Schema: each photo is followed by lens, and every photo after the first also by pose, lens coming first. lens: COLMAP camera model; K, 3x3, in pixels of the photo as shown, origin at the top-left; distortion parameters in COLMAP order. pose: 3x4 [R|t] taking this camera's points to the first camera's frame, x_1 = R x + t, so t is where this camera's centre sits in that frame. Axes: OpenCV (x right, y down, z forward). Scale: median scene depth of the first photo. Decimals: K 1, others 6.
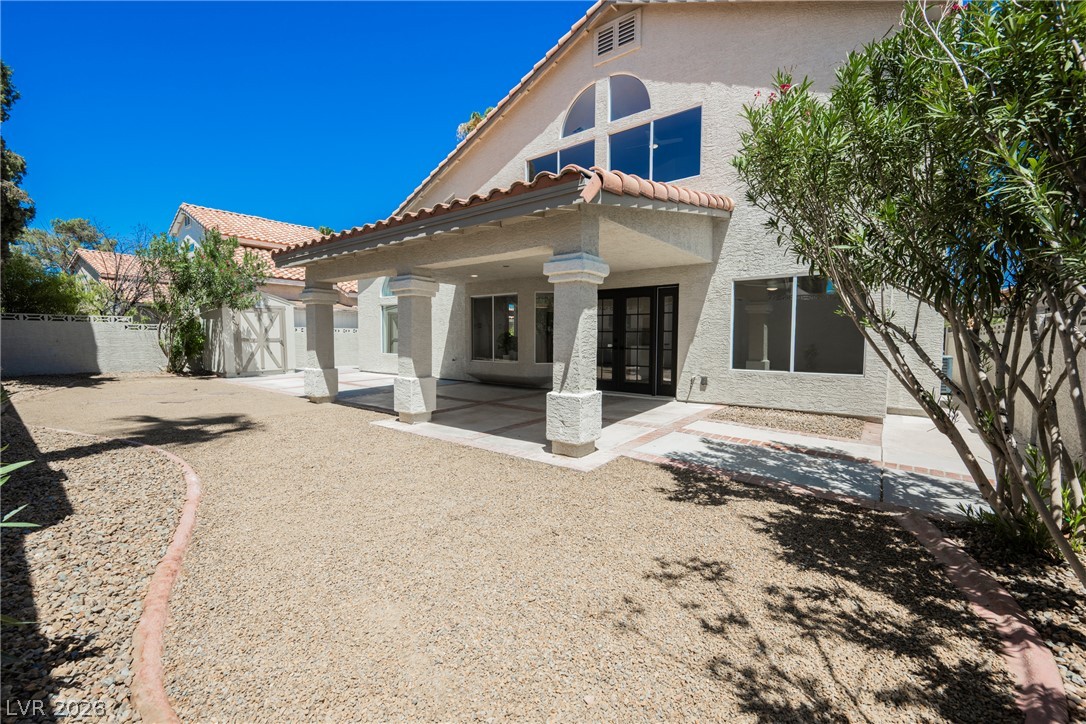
lens RADIAL K [[447.0, 0, 547.0], [0, 447.0, 361.7], [0, 0, 1]] dist [0.004241, 0.000075]
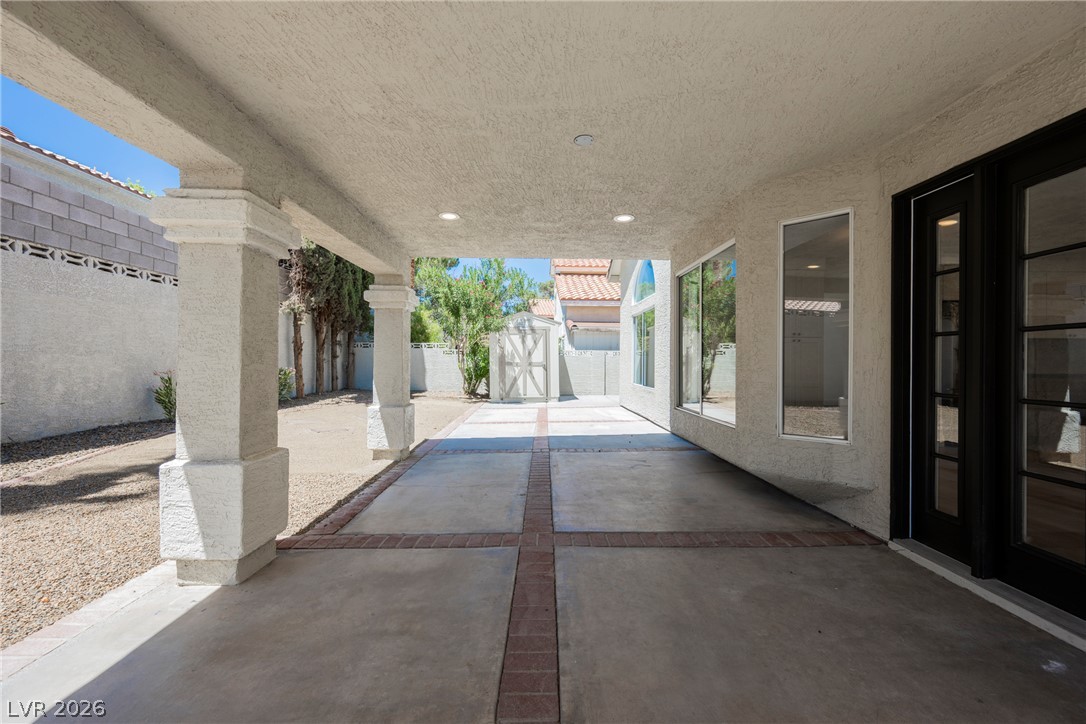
lens RADIAL K [[424.6, 0, 537.1], [0, 424.6, 361.9], [0, 0, 1]] dist [-0.000834, -0.000105]
pose [[0.625081, 0.000361, -0.780560, 0.175647], [-0.044559, 0.998386, -0.035222, -0.067204], [0.779287, 0.056797, 0.624088, 1.385794]]
